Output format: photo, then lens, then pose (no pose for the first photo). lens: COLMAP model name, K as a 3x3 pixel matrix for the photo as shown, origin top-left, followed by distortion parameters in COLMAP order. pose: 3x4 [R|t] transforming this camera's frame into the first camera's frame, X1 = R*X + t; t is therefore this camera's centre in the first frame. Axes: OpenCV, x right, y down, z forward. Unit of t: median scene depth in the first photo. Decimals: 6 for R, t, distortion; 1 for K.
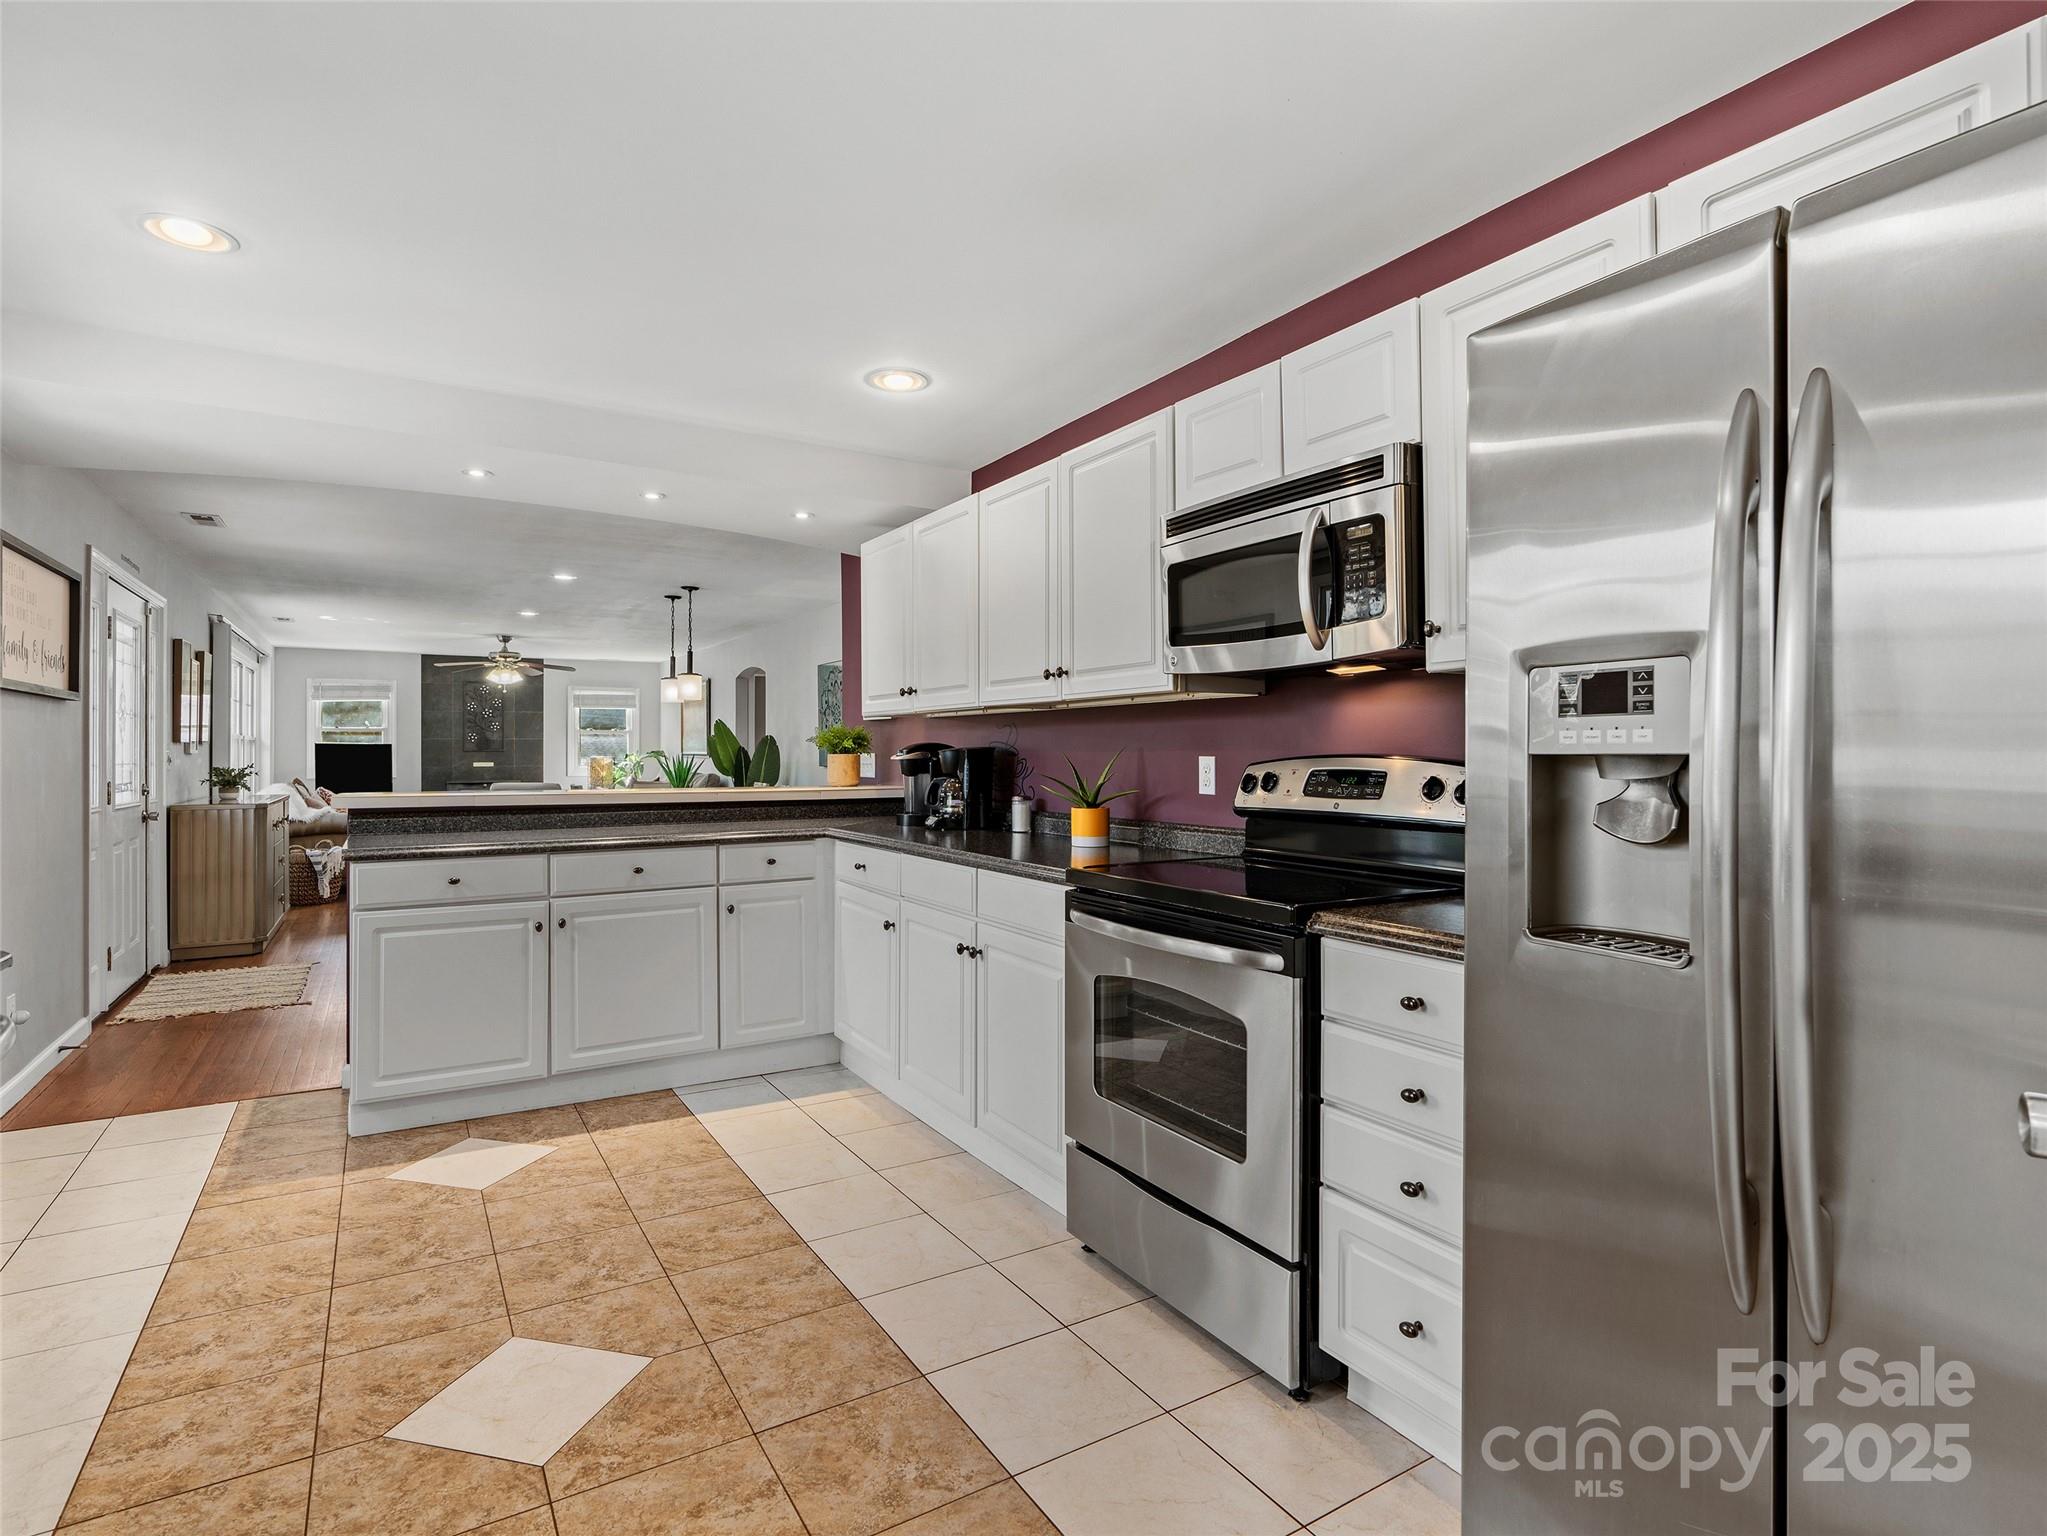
lens RADIAL K [[1037.6, 0, 1021.9], [0, 1037.6, 751.7], [0, 0, 1]] dist [-0.006187, 0.000565]
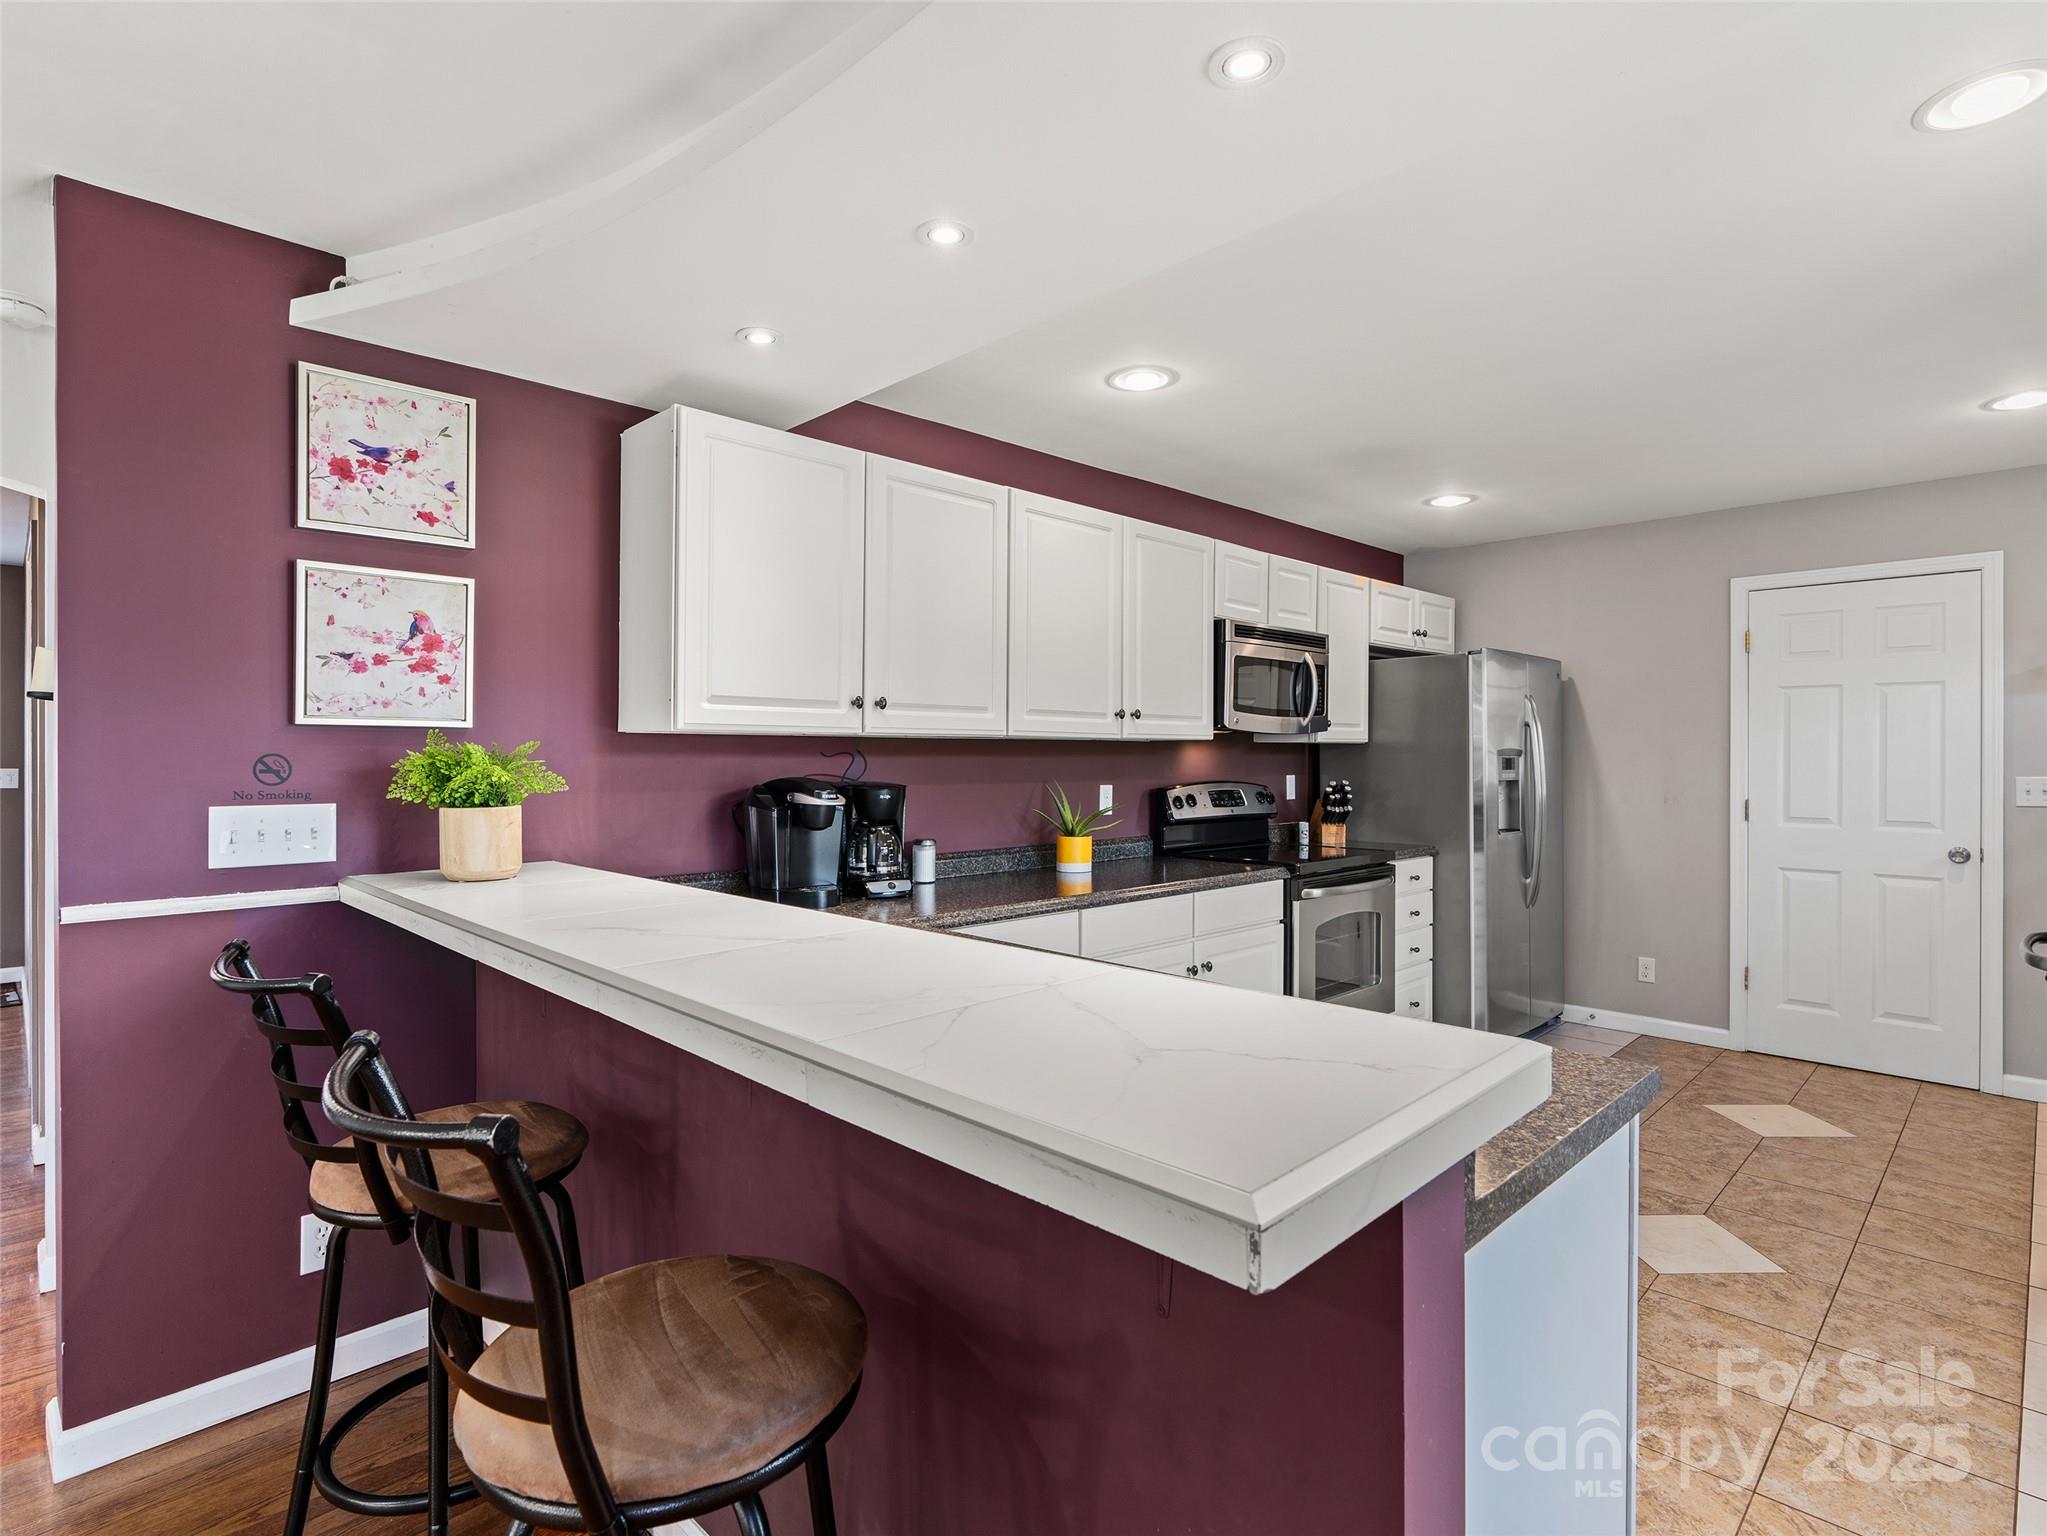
lens RADIAL K [[1037.6, 0, 1021.6], [0, 1037.6, 760.5], [0, 0, 1]] dist [-0.006187, 0.000565]
pose [[-0.232022, -0.002164, 0.972708, -1.334535], [0.000069, 0.999997, 0.002241, -0.036997], [-0.972710, 0.000587, -0.232022, 1.789934]]
